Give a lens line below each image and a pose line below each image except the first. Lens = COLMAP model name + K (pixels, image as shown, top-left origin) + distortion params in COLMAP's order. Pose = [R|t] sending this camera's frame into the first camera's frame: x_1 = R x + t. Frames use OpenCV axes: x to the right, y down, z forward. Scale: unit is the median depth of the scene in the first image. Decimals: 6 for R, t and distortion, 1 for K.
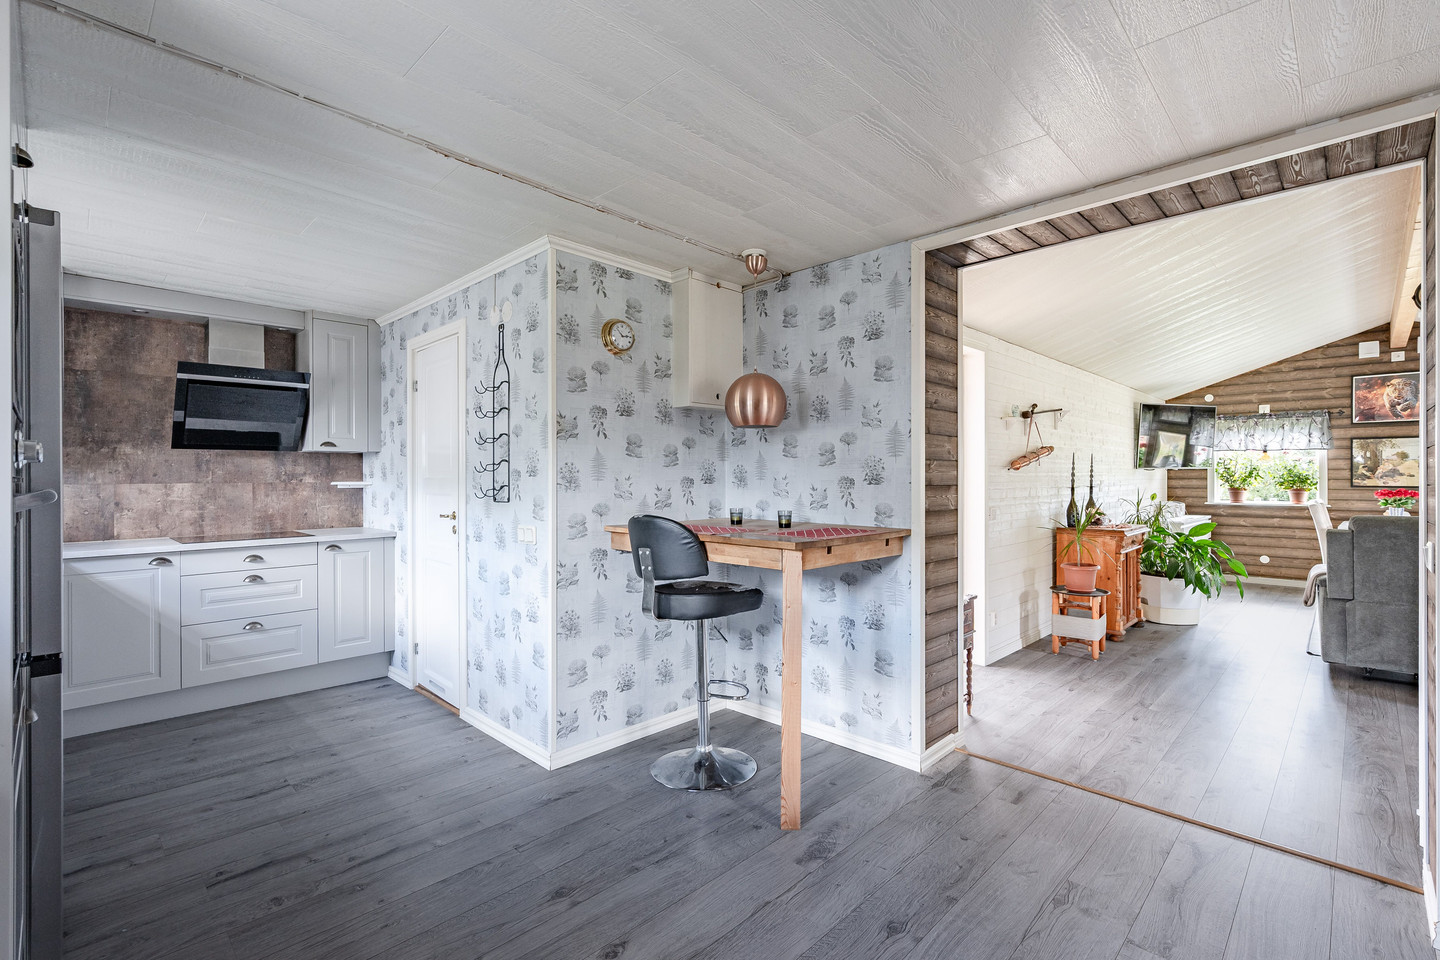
lens RADIAL K [[668.6, 0, 720.0], [0, 668.6, 480.0], [0, 0, 1]] dist [-0.000316, 0.000216]
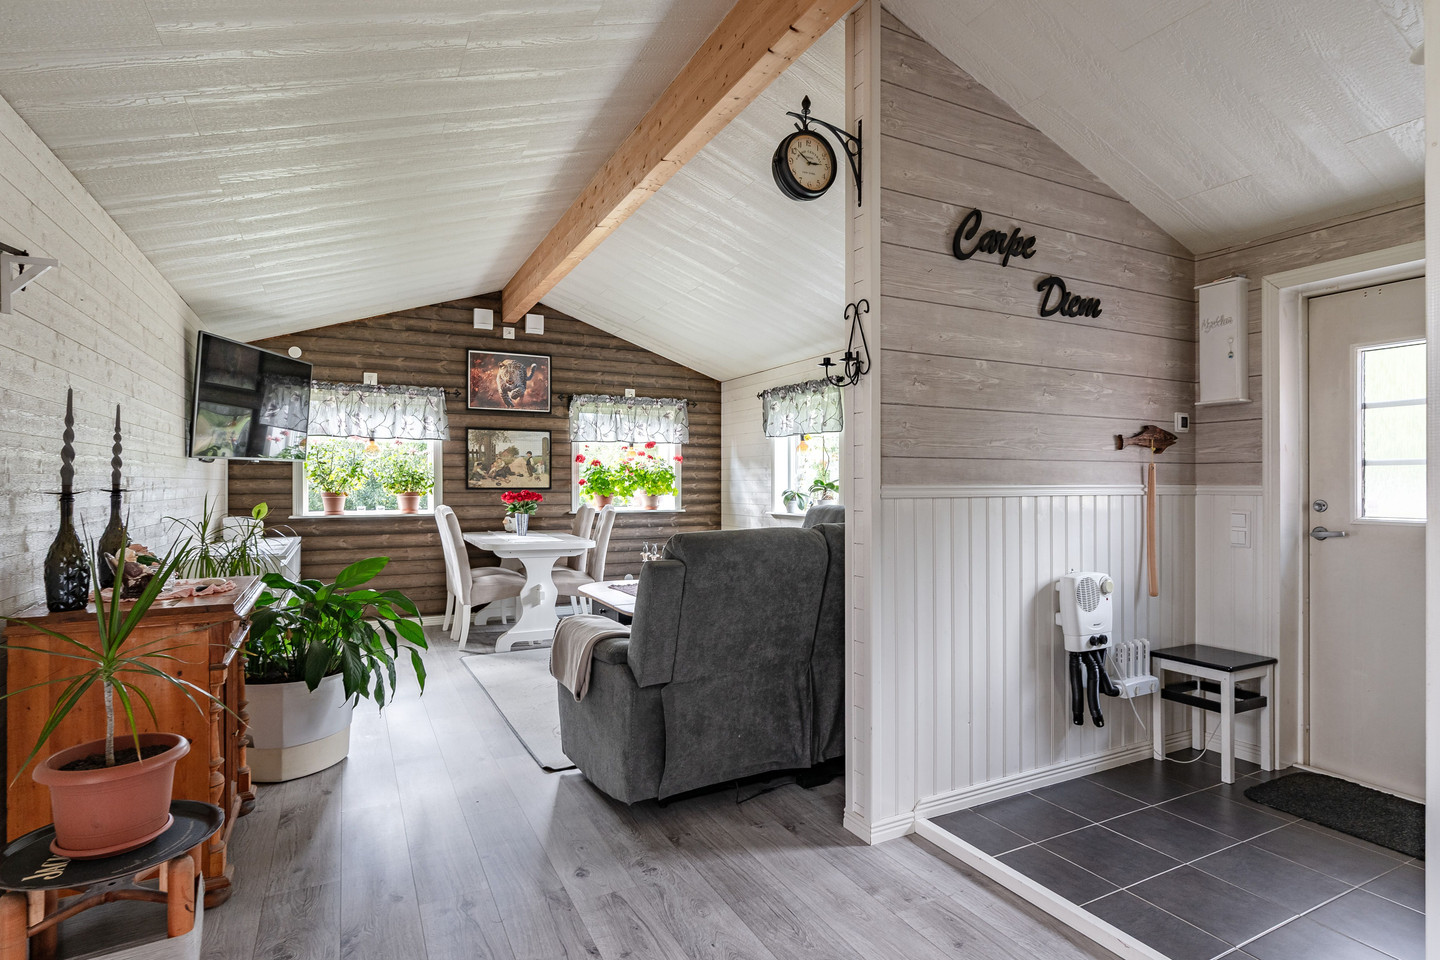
lens RADIAL K [[724.6, 0, 720.0], [0, 724.6, 480.0], [0, 0, 1]] dist [0.003539, 0.000733]
pose [[0.303476, 0.006073, 0.952820, 0.214119], [0.004634, 0.999958, -0.007849, 0.007387], [-0.952828, 0.006797, 0.303435, 0.442491]]
